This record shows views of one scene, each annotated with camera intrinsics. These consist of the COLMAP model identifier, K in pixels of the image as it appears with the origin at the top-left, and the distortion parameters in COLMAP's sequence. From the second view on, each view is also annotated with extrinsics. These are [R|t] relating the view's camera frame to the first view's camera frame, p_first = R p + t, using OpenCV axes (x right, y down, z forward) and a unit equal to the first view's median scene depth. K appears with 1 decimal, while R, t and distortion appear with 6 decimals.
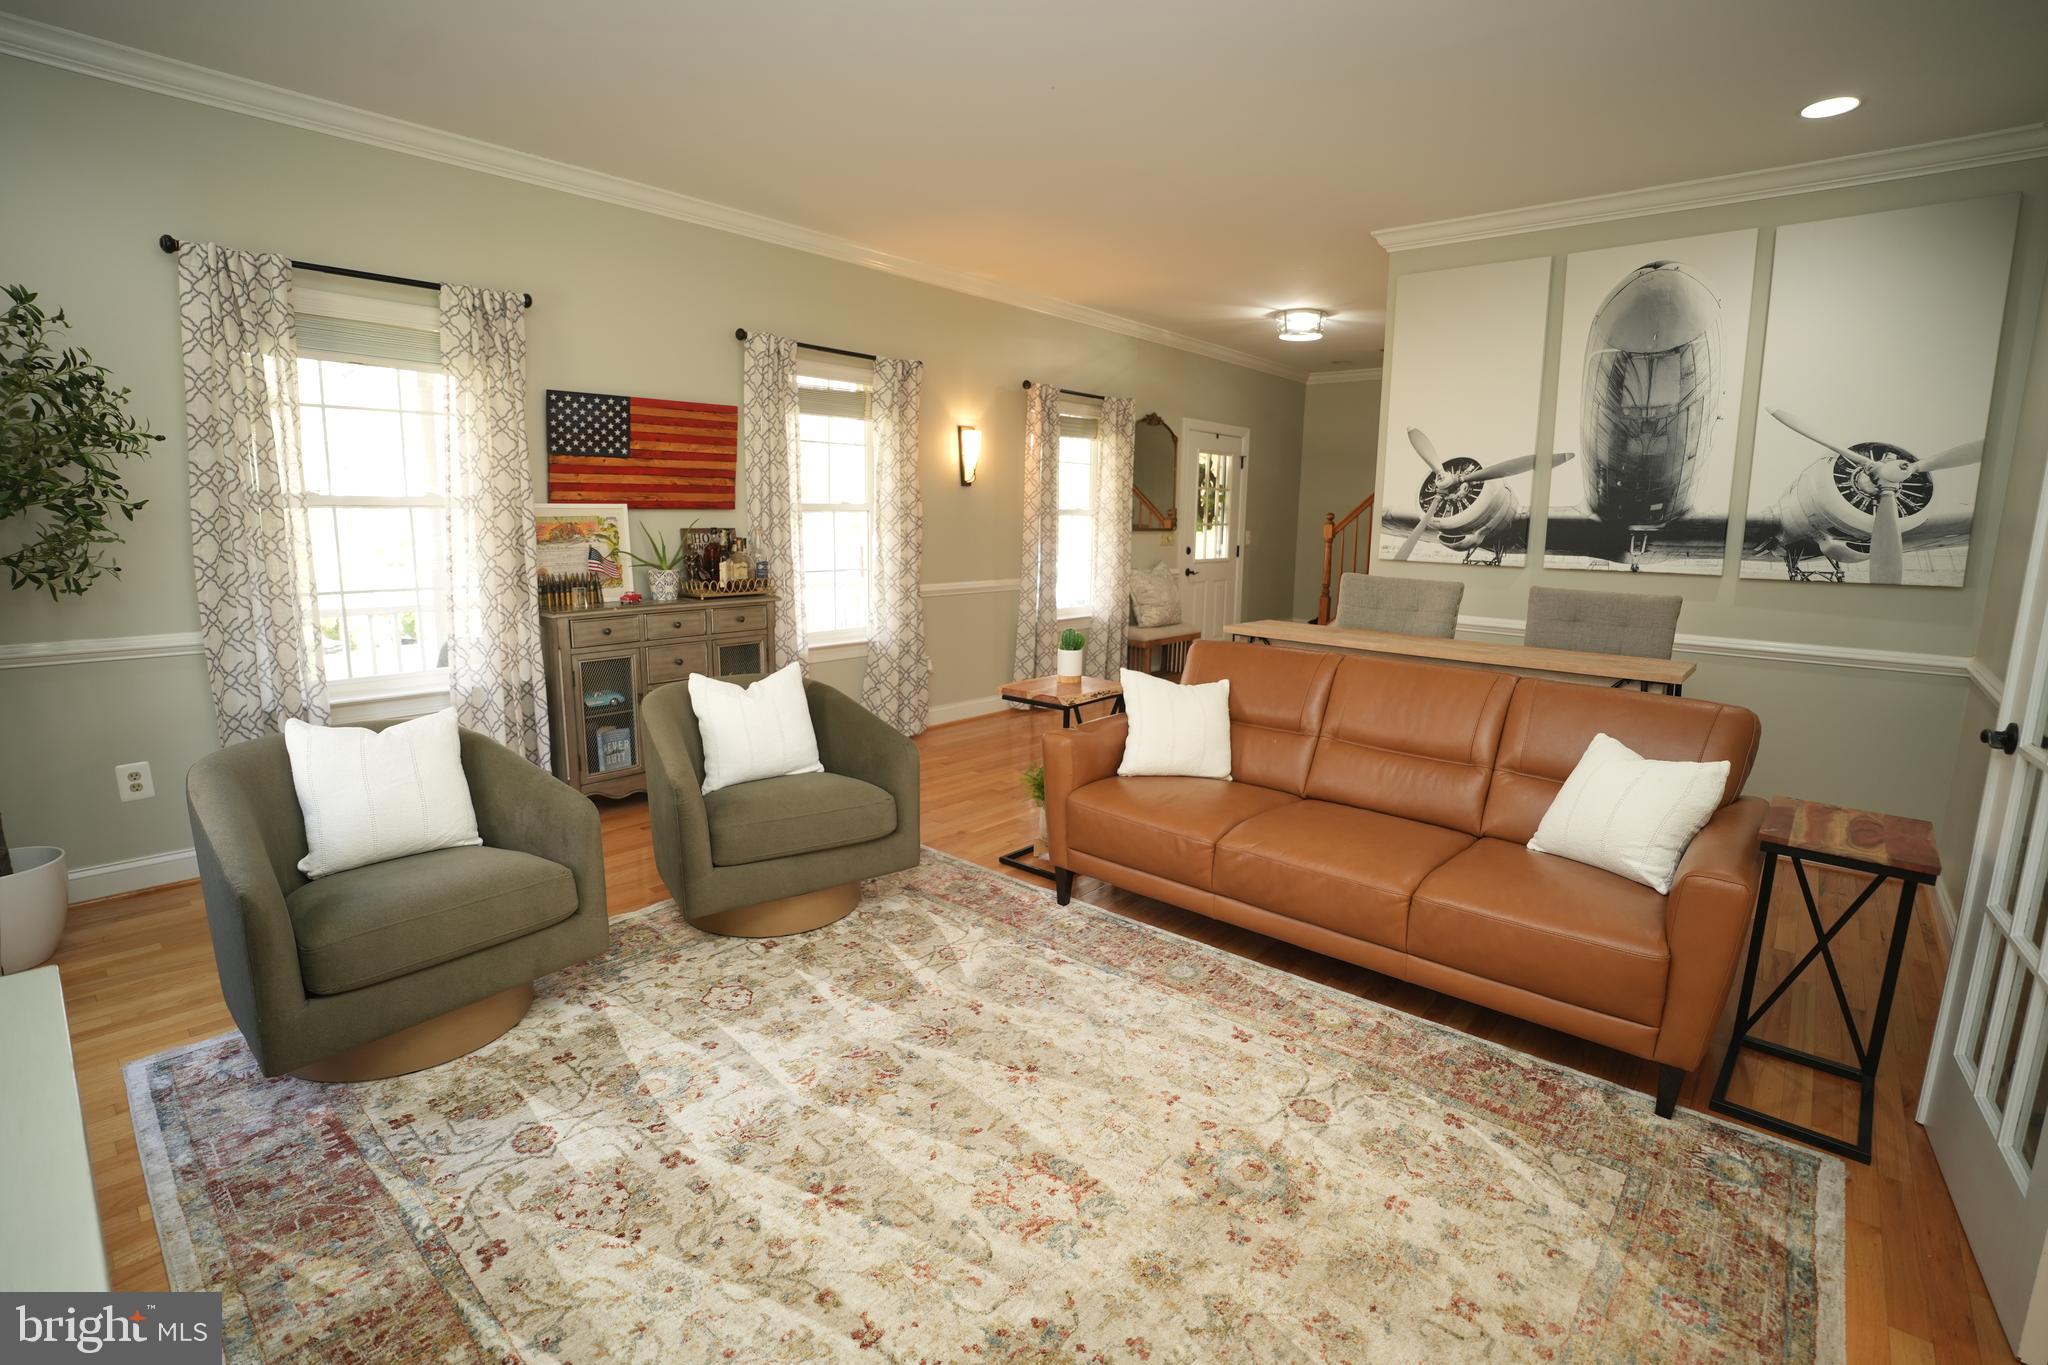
lens RADIAL K [[937.4, 0, 1020.3], [0, 937.4, 674.1], [0, 0, 1]] dist [-0.065830, 0.015977]
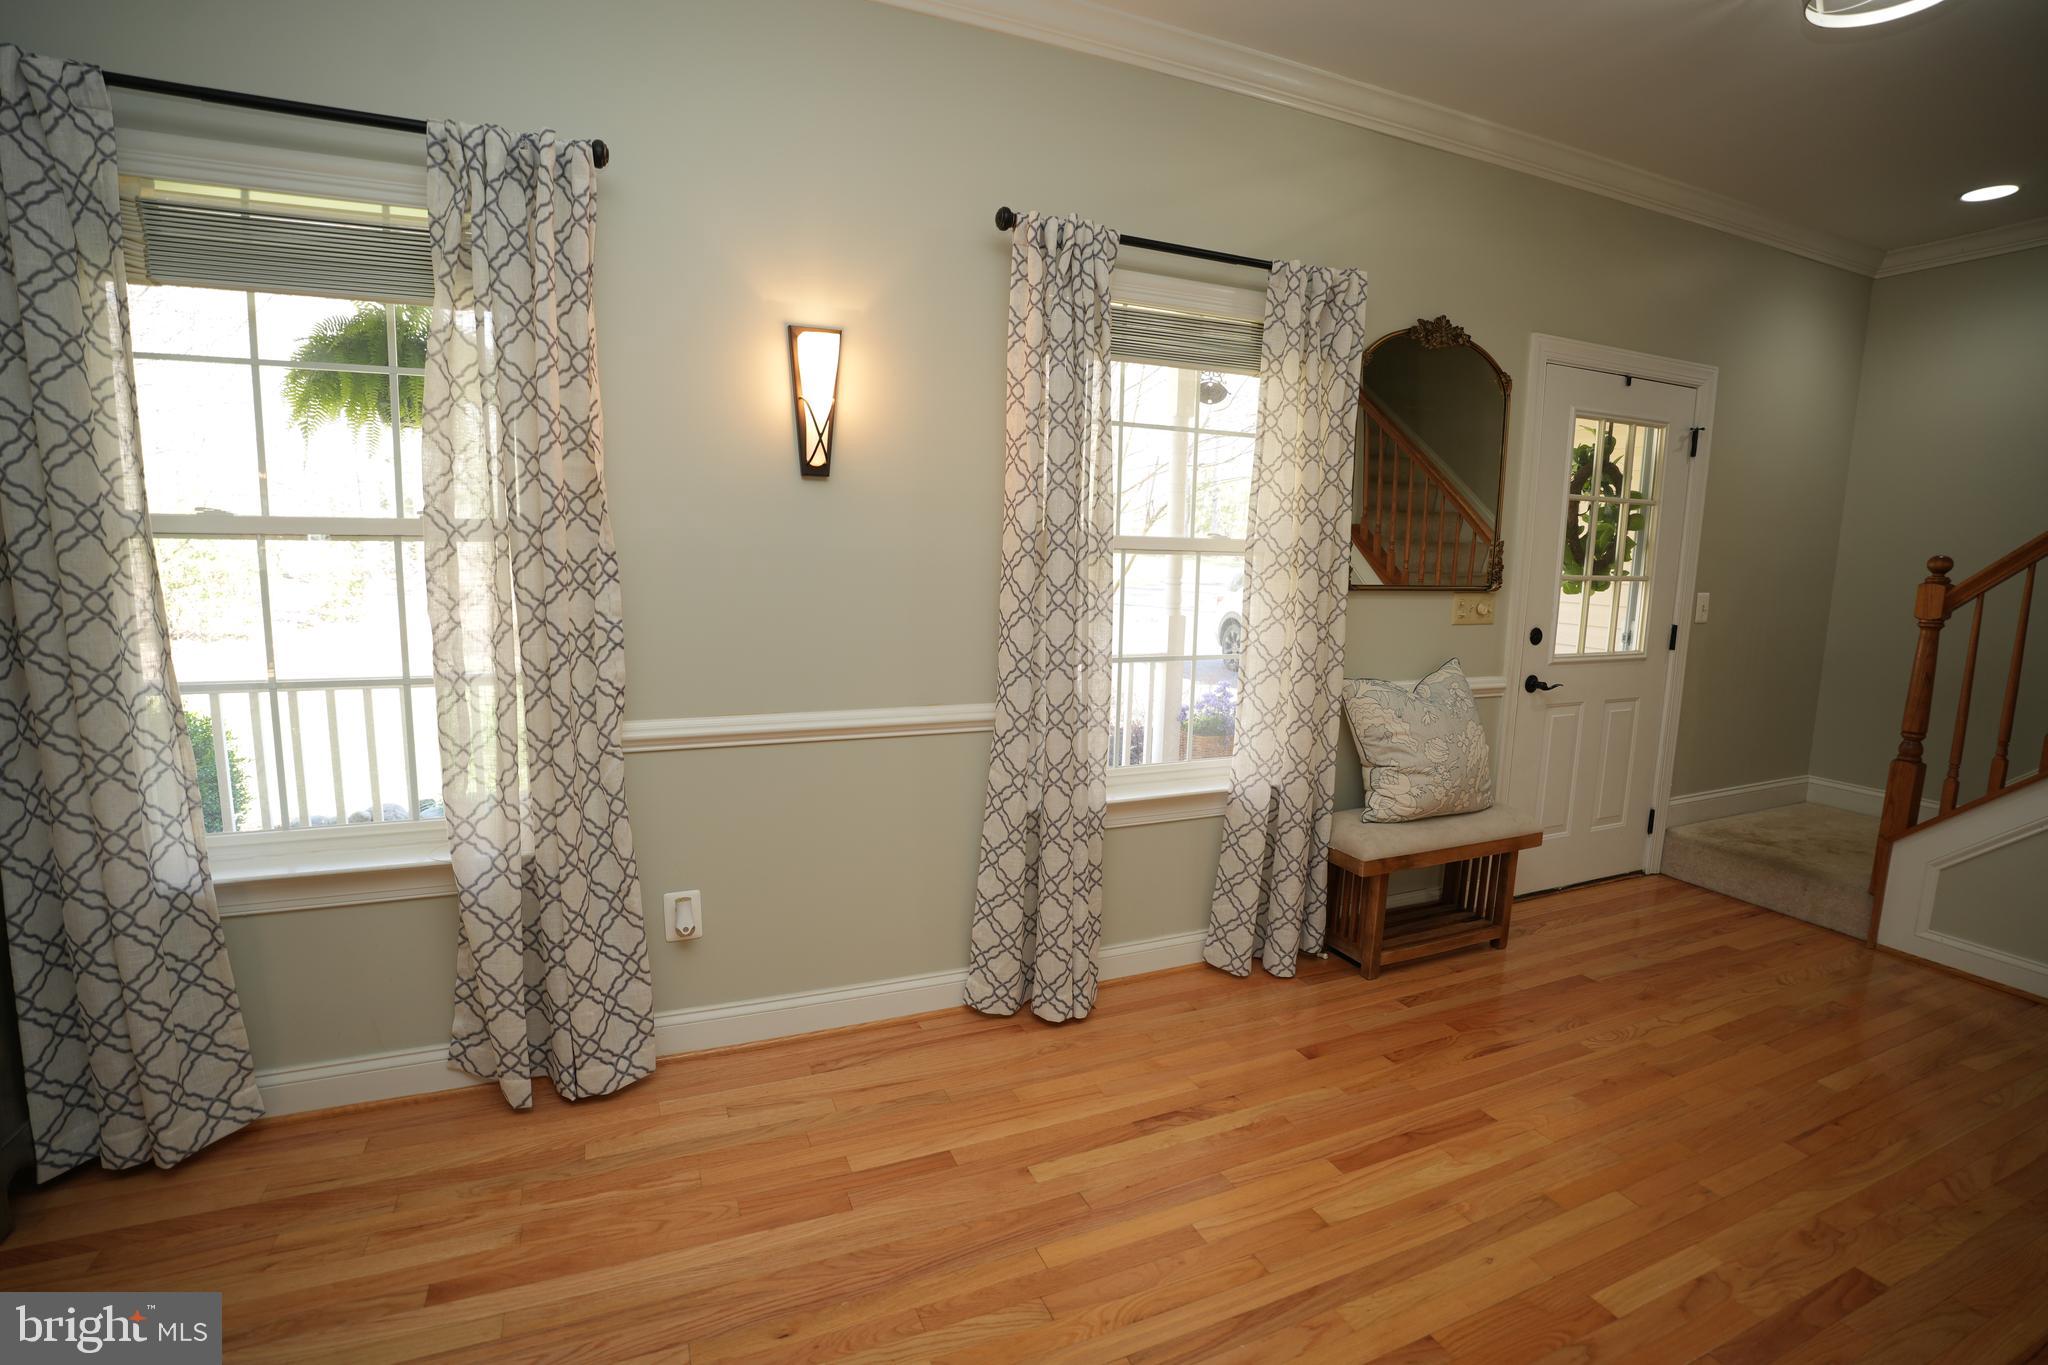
lens RADIAL K [[937.4, 0, 1030.2], [0, 937.4, 684.3], [0, 0, 1]] dist [-0.065830, 0.015977]
pose [[0.906171, 0.062822, -0.418219, 0.149707], [-0.077333, 0.996846, -0.017822, -0.085035], [0.415780, 0.048492, 0.908171, 0.515063]]
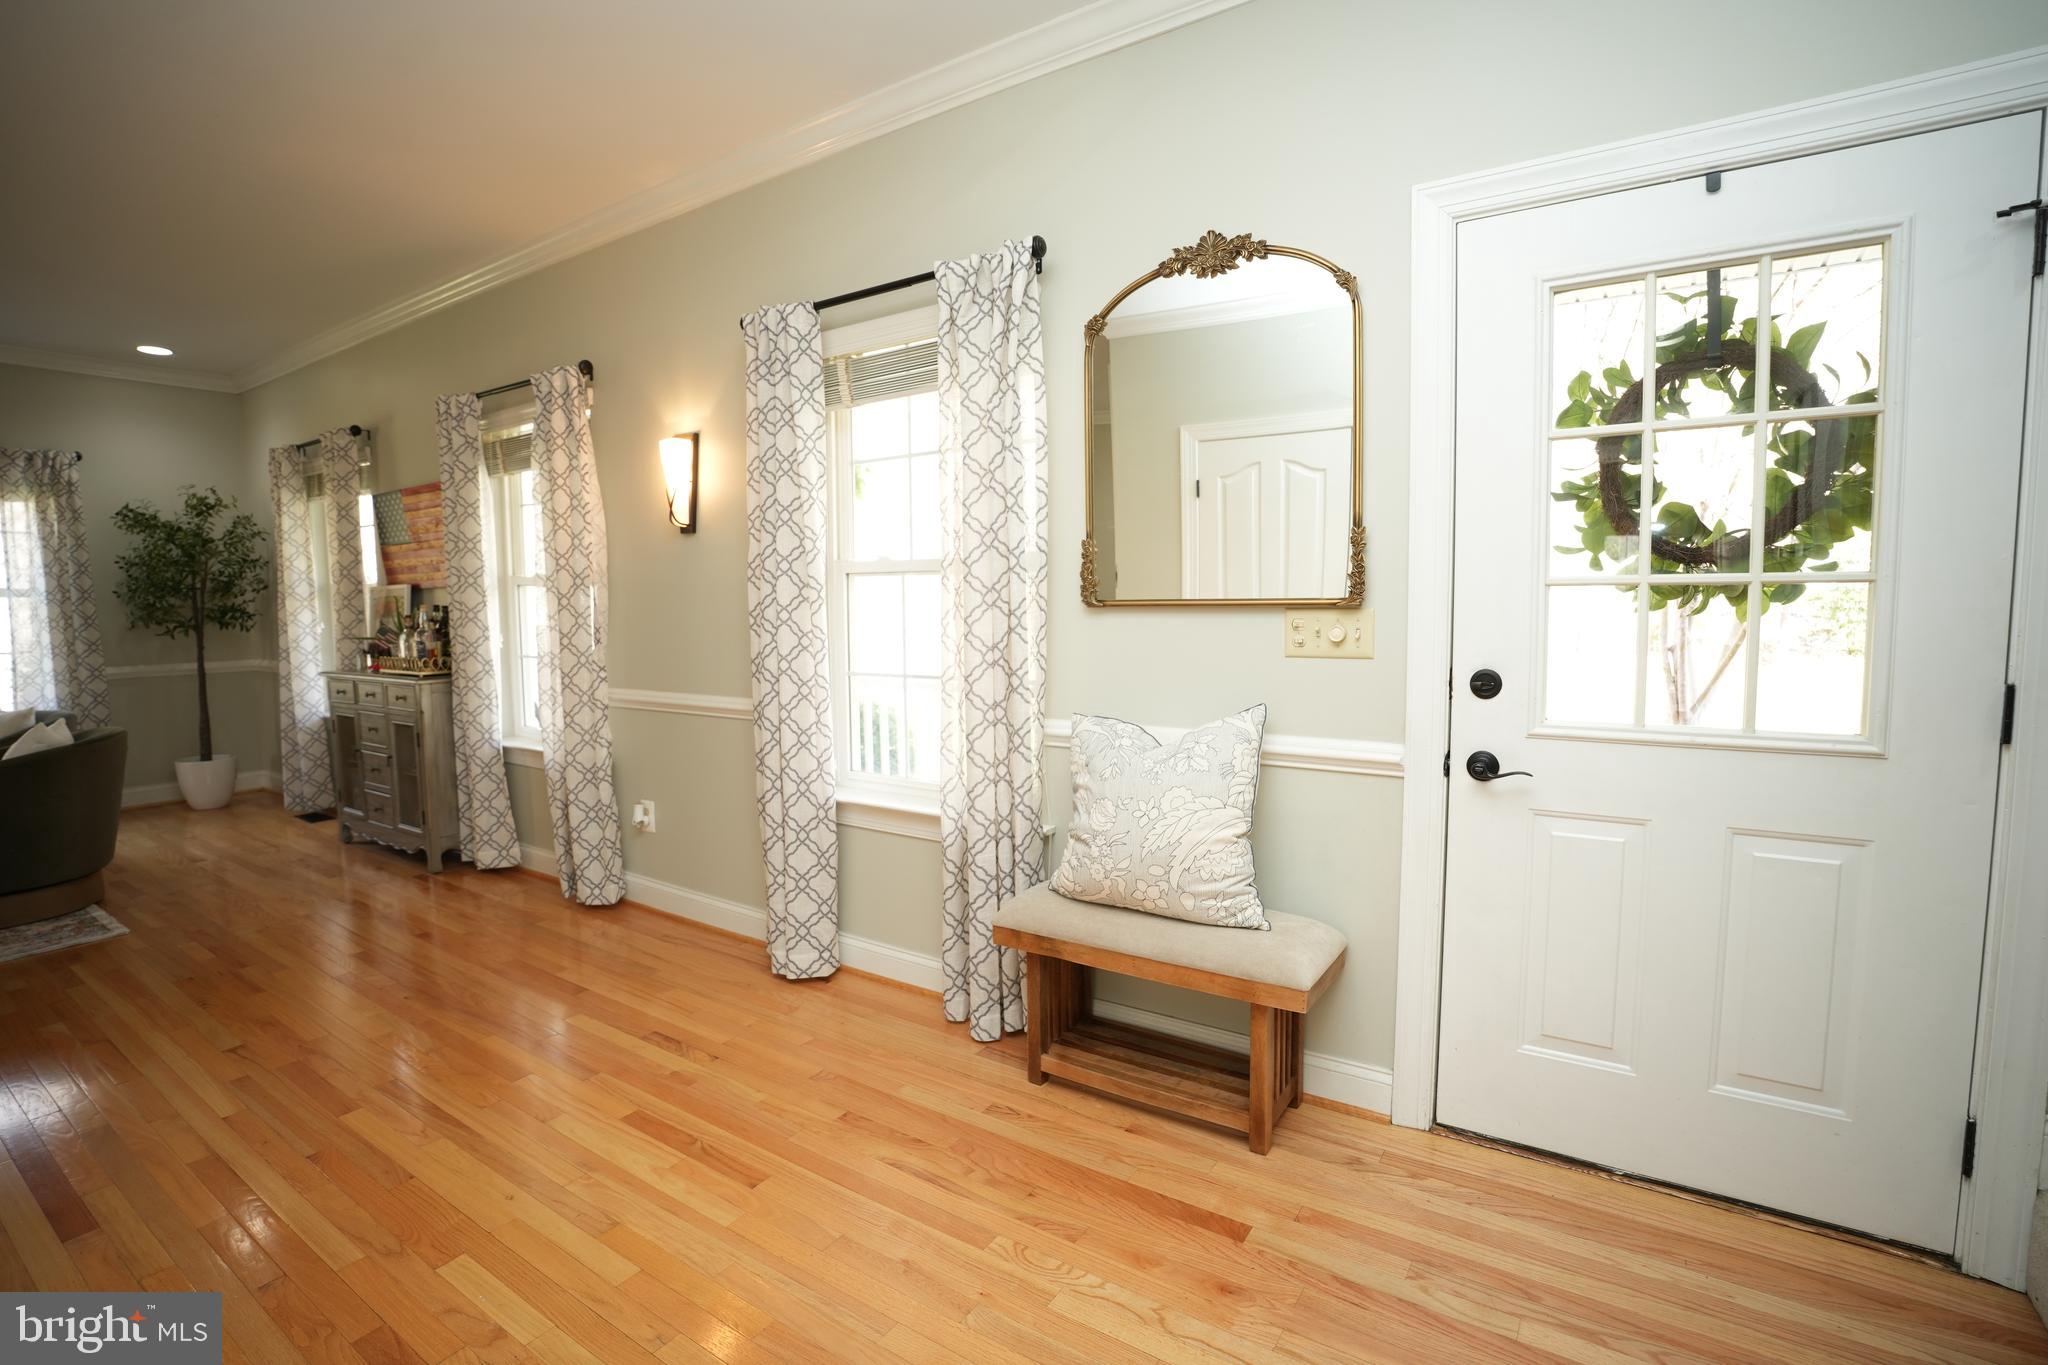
lens RADIAL K [[937.4, 0, 1018.3], [0, 937.4, 688.4], [0, 0, 1]] dist [-0.065830, 0.015977]
pose [[0.137648, 0.069018, -0.988074, 0.422866], [-0.161179, 0.985833, 0.046408, -0.124945], [0.977279, 0.152869, 0.146822, 0.857034]]
